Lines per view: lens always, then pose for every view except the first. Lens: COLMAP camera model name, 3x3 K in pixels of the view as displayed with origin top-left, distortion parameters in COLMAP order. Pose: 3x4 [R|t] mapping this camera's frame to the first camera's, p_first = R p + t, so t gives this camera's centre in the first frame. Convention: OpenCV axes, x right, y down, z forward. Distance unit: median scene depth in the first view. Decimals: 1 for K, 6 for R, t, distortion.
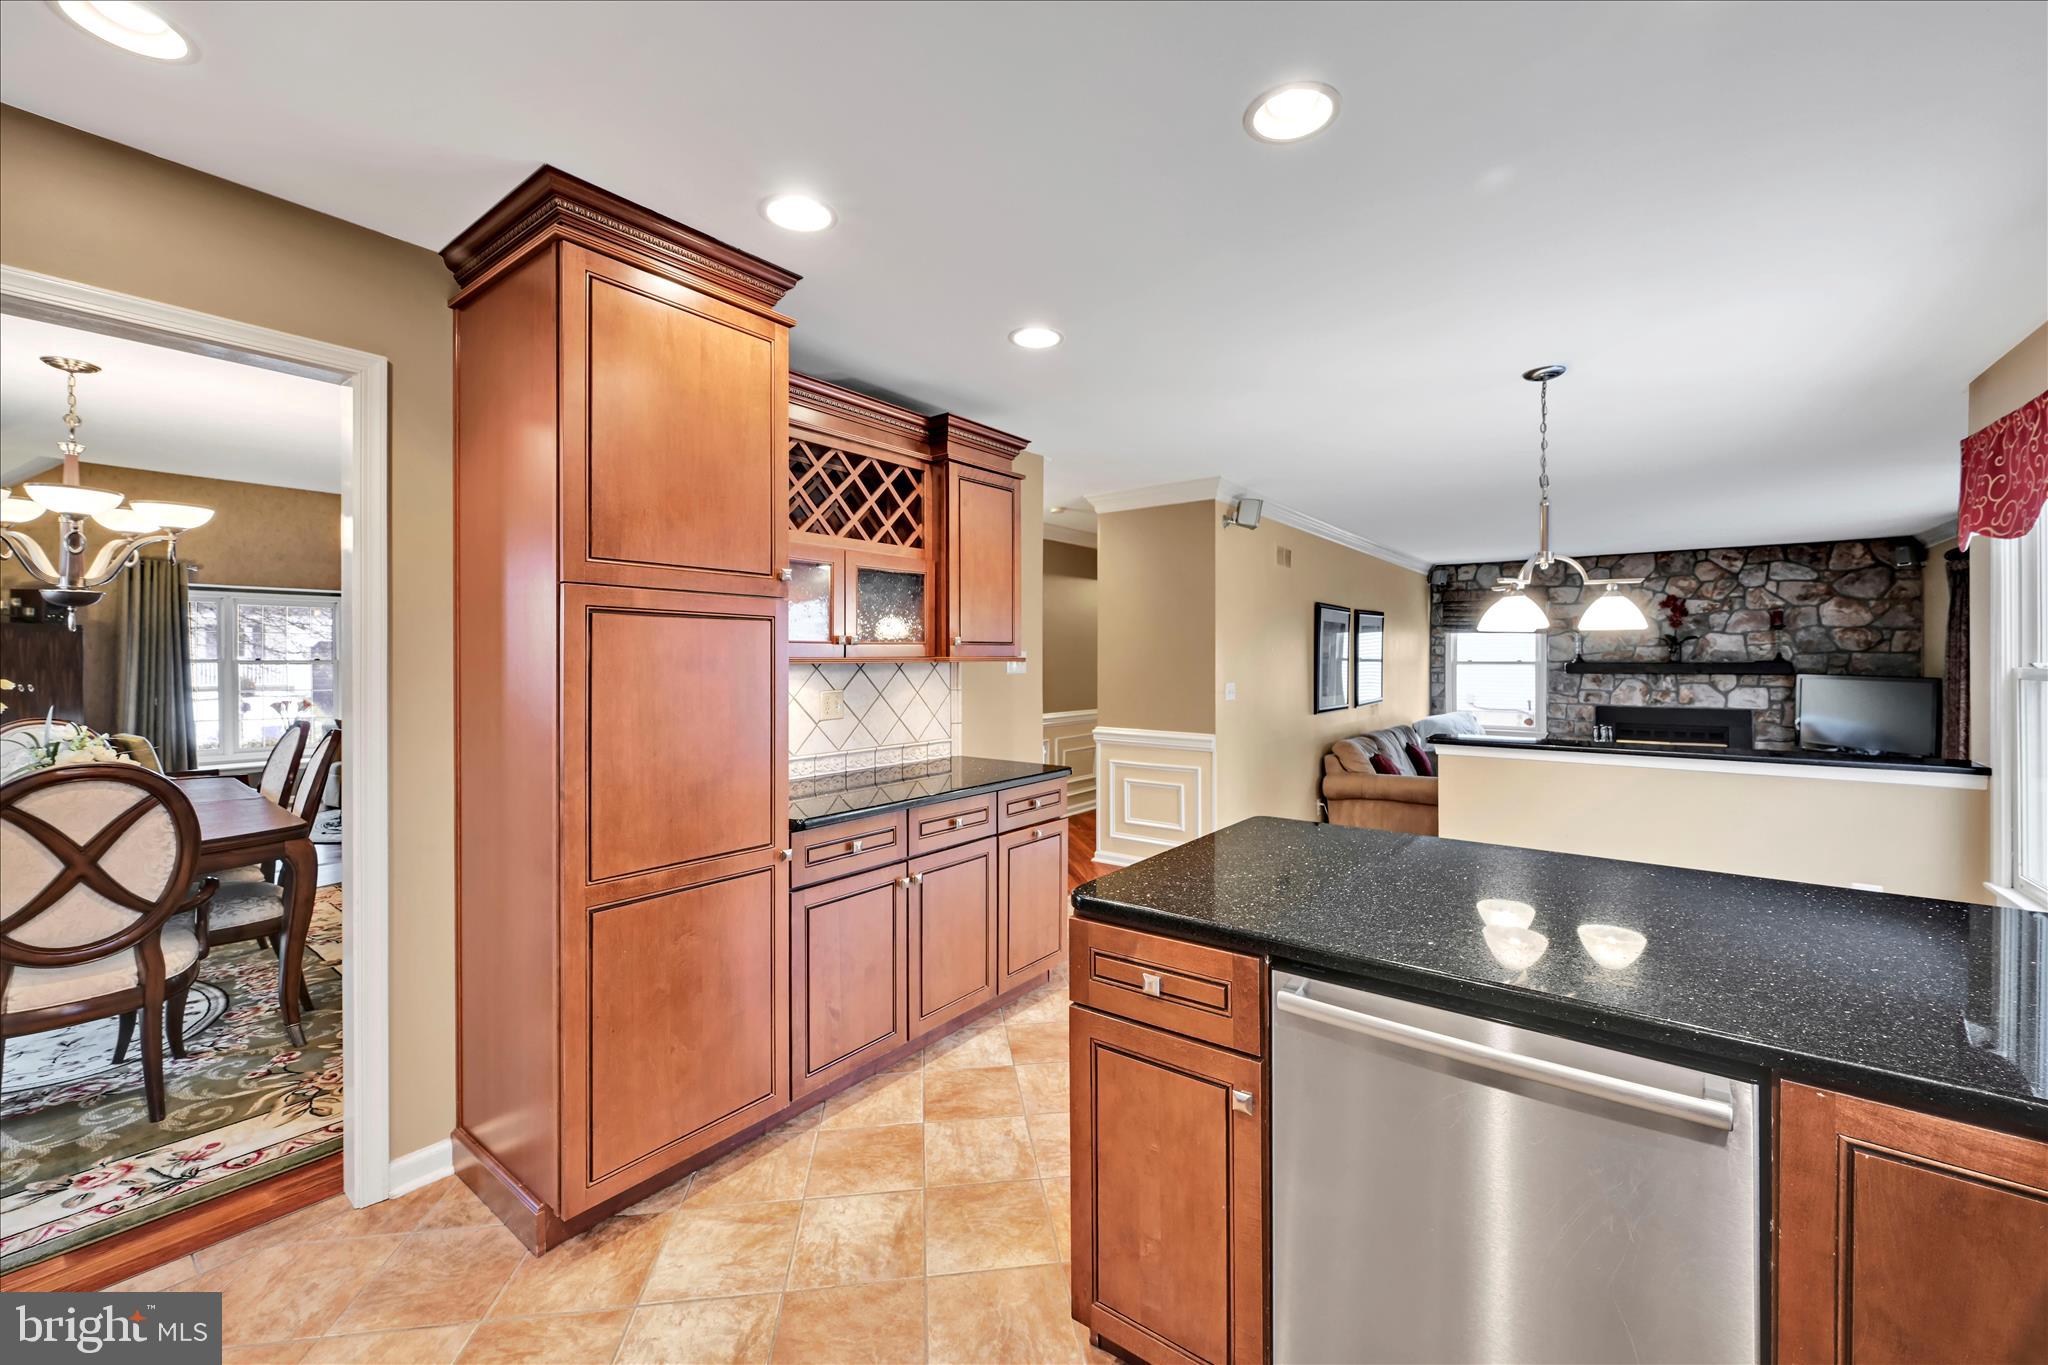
lens RADIAL K [[837.7, 0, 1015.9], [0, 837.7, 637.6], [0, 0, 1]] dist [-0.001549, 0.001000]
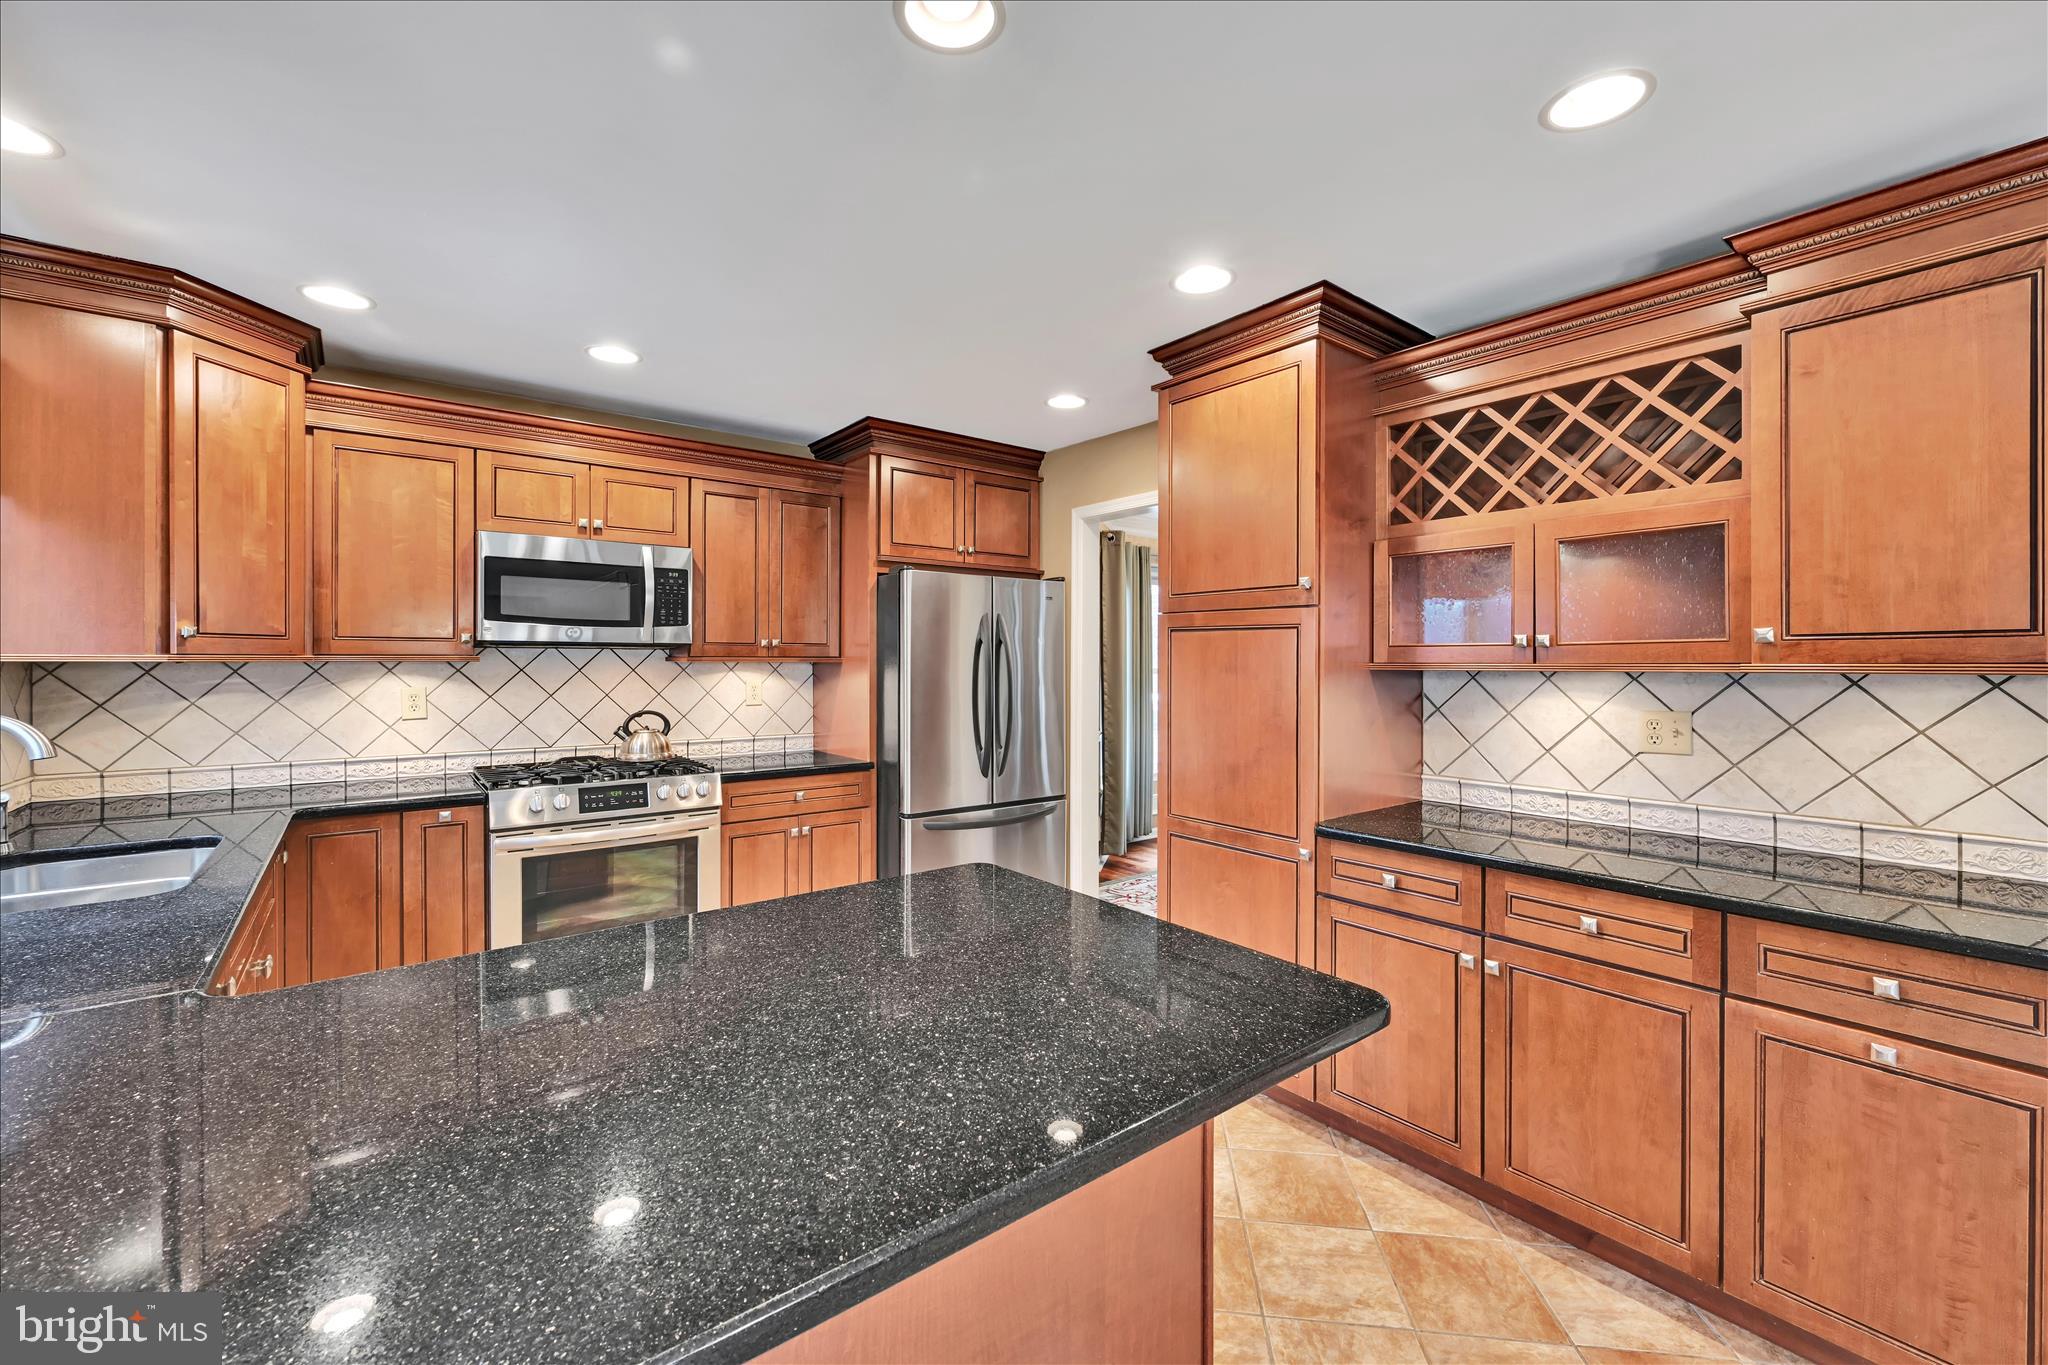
lens RADIAL K [[837.7, 0, 1035.4], [0, 837.7, 663.3], [0, 0, 1]] dist [-0.001549, 0.001000]
pose [[-0.231681, 0.004026, -0.972783, 0.248696], [0.021736, 0.999763, -0.001039, 0.005593], [0.972549, -0.021386, -0.231714, 0.284798]]
